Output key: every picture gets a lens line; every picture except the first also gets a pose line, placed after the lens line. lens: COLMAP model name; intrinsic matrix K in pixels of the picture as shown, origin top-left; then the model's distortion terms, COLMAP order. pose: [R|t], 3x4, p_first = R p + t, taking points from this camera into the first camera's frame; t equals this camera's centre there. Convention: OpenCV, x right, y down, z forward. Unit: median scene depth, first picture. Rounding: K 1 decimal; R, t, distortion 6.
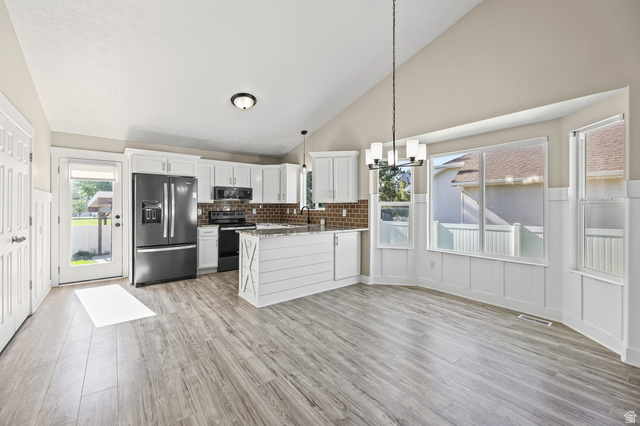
lens RADIAL K [[275.3, 0, 321.0], [0, 275.3, 208.0], [0, 0, 1]] dist [0.000560, -0.000317]
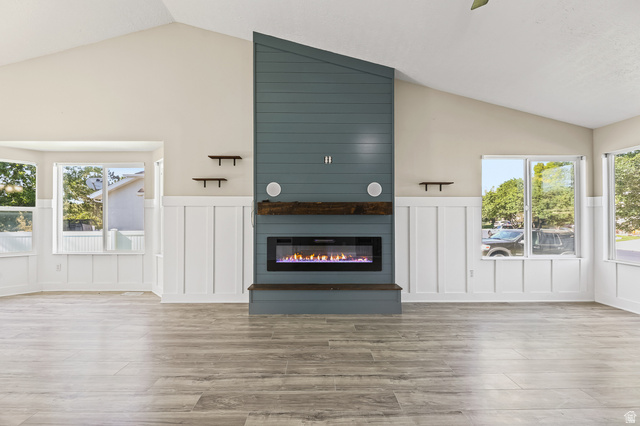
lens RADIAL K [[267.4, 0, 317.2], [0, 267.4, 215.9], [0, 0, 1]] dist [-0.003185, -0.000282]
pose [[0.599548, 0.004513, 0.800326, 0.167550], [0.002375, 0.999970, -0.007418, 0.018131], [-0.800335, 0.006348, 0.599519, -0.364313]]
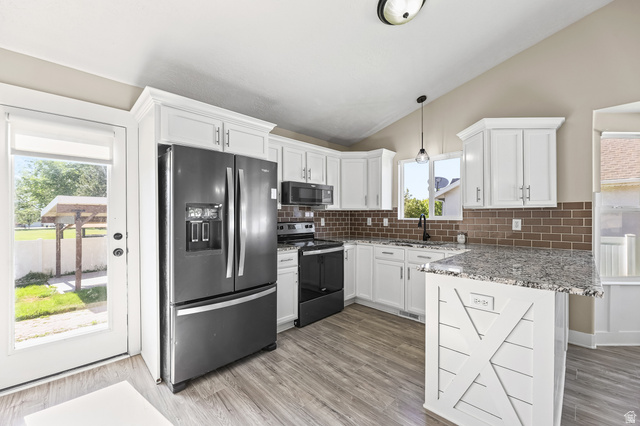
lens RADIAL K [[262.6, 0, 319.3], [0, 262.6, 216.8], [0, 0, 1]] dist [-0.002424, -0.000187]
pose [[0.993095, -0.004708, 0.117219, -0.446067], [0.004536, 0.999988, 0.001736, -0.002106], [-0.117225, -0.001192, 0.993105, 0.501083]]
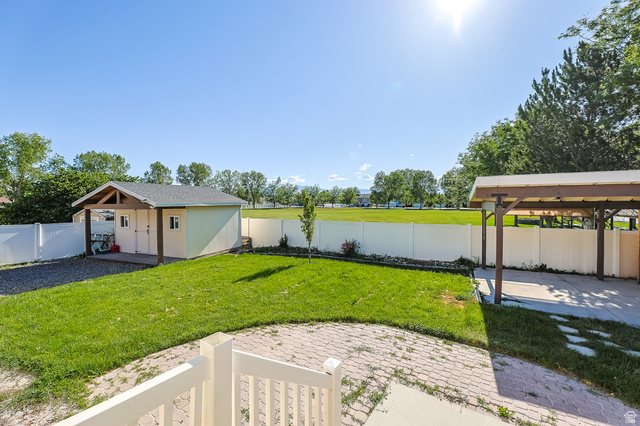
lens RADIAL K [[275.3, 0, 321.0], [0, 275.3, 208.0], [0, 0, 1]] dist [0.000560, -0.000317]
pose [[0.326691, 0.017705, -0.944965, -0.838363], [0.011698, 0.999672, 0.022774, -0.024196], [0.945059, -0.018494, 0.326377, 1.156964]]
